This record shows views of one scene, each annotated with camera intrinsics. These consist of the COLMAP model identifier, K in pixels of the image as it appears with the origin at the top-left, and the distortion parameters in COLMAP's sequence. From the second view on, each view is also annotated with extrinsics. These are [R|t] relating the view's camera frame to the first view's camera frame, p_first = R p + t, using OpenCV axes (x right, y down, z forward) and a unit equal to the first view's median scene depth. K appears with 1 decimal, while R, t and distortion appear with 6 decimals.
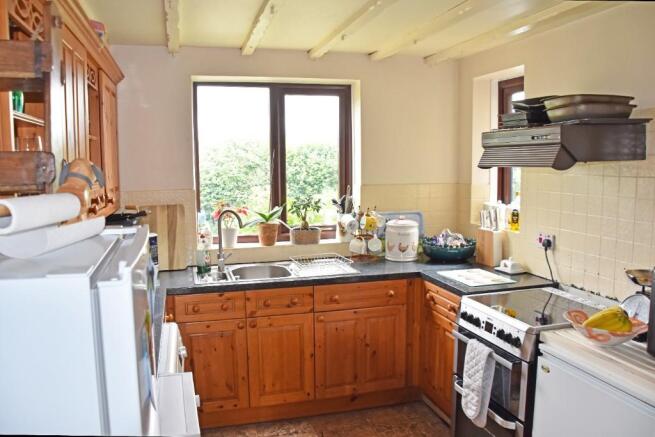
lens RADIAL K [[514.1, 0, 323.1], [0, 514.1, 215.0], [0, 0, 1]] dist [-0.140980, 0.082964]
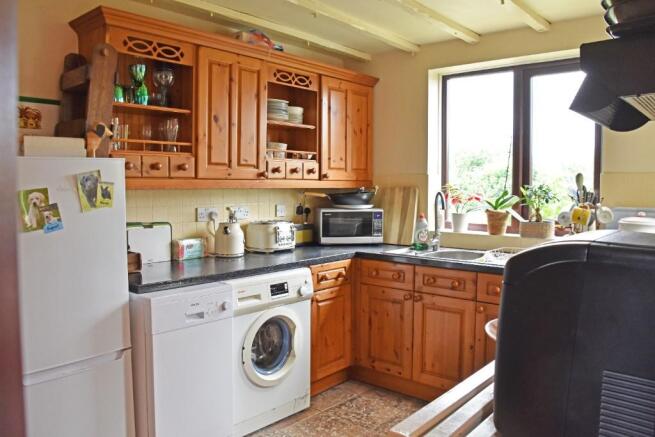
lens RADIAL K [[514.1, 0, 323.1], [0, 514.1, 215.0], [0, 0, 1]] dist [-0.140980, 0.082964]
pose [[0.557435, 0.065077, -0.827666, 0.533619], [-0.096597, 0.995236, 0.013194, 0.044260], [0.824582, 0.072595, 0.561066, 0.219596]]
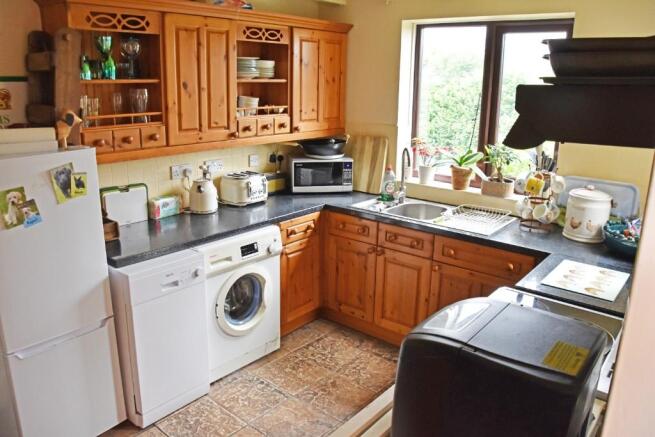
lens RADIAL K [[514.1, 0, 323.1], [0, 514.1, 215.0], [0, 0, 1]] dist [-0.140980, 0.082964]
pose [[0.574415, 0.233377, -0.784591, 0.576983], [-0.107724, 0.971712, 0.210169, -0.078129], [0.811445, -0.036205, 0.583306, 0.219928]]
